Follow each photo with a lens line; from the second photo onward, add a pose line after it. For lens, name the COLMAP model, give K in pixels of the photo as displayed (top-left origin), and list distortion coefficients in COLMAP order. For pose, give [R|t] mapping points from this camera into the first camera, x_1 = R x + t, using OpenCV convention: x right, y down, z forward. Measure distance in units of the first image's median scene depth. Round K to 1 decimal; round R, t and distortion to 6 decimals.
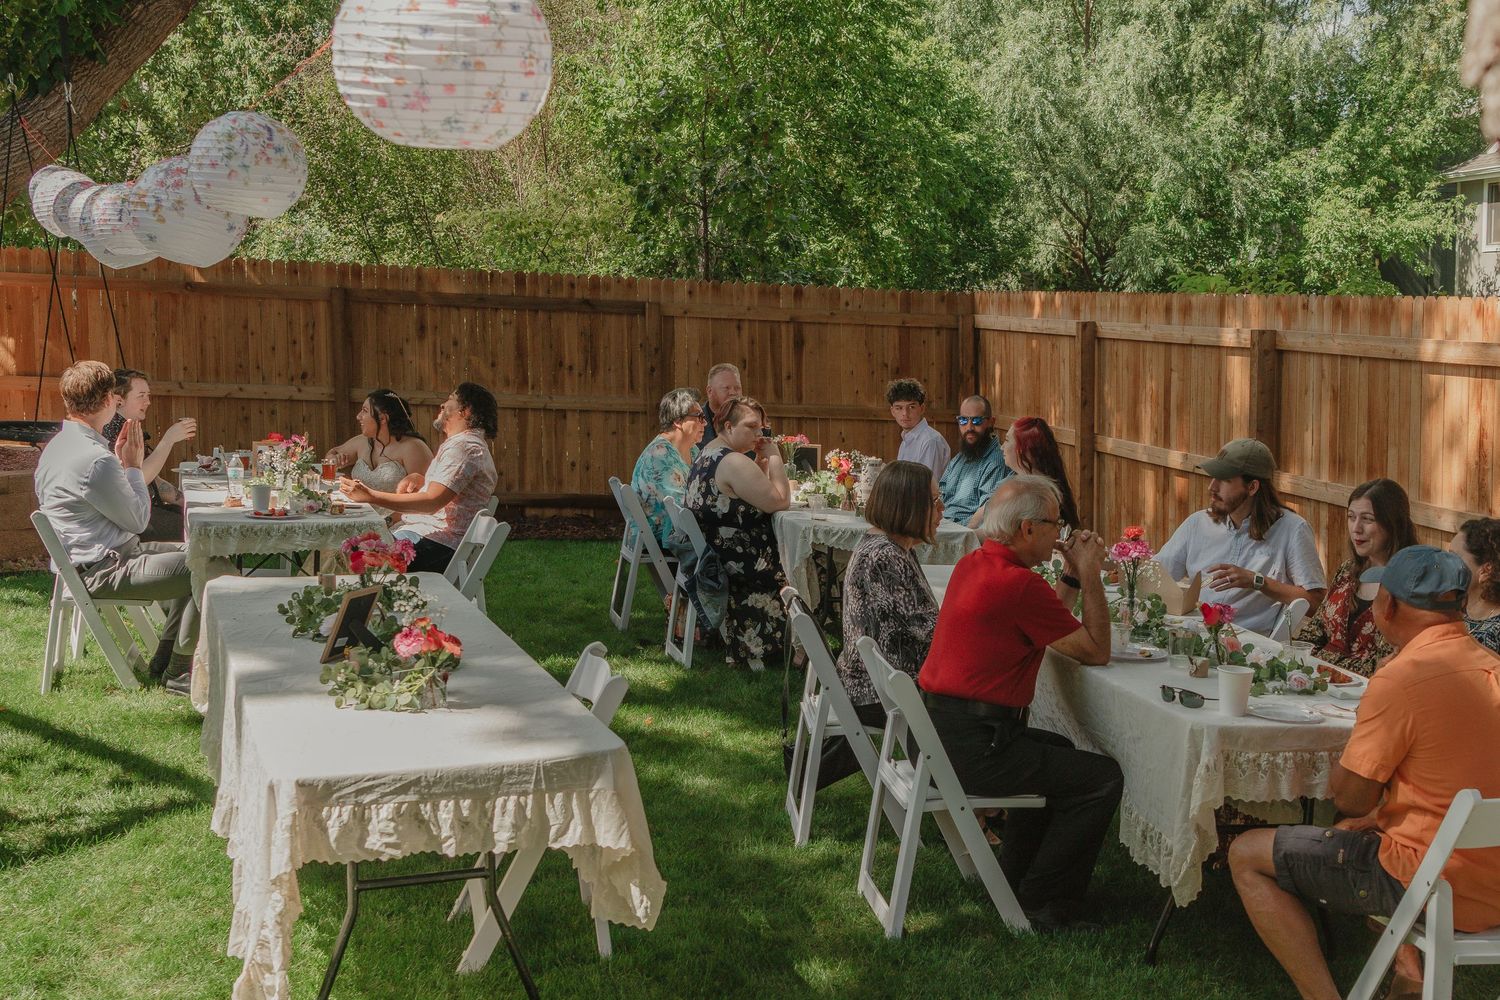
lens RADIAL K [[1906.2, 0, 750.0], [0, 1906.2, 500.0], [0, 0, 1]] dist [-0.027213, 0.003271]
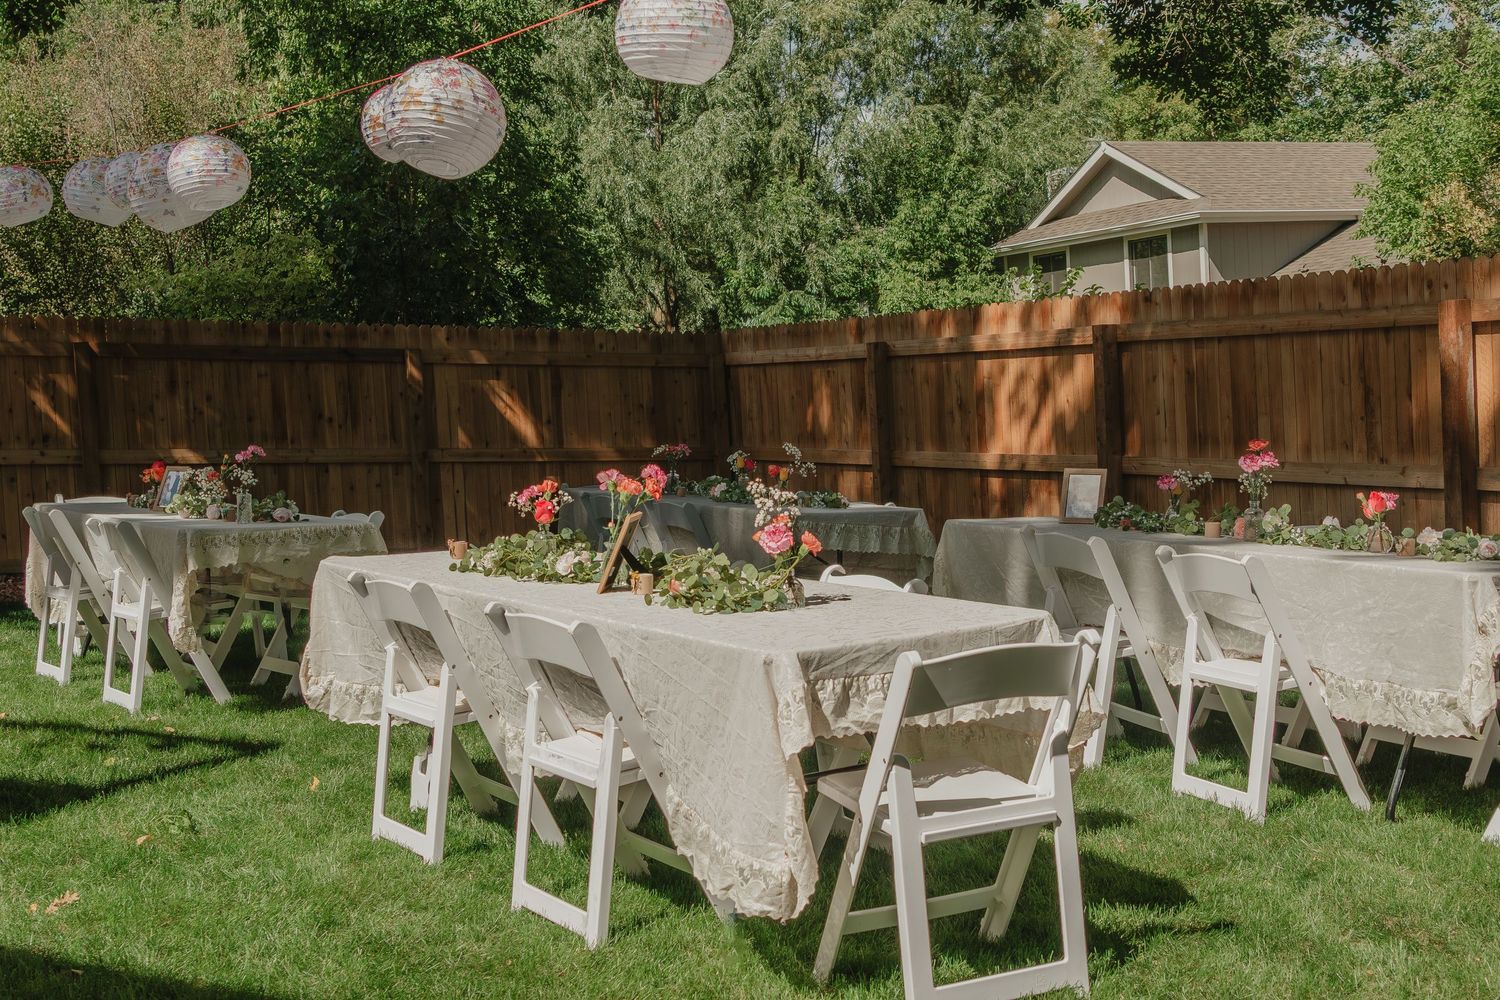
lens RADIAL K [[1906.2, 0, 750.0], [0, 1906.2, 500.0], [0, 0, 1]] dist [-0.027213, 0.003271]
pose [[0.964373, -0.054813, 0.258804, -0.137122], [0.069678, 0.996384, -0.048611, 0.031570], [-0.255204, 0.064912, 0.964706, 0.021766]]
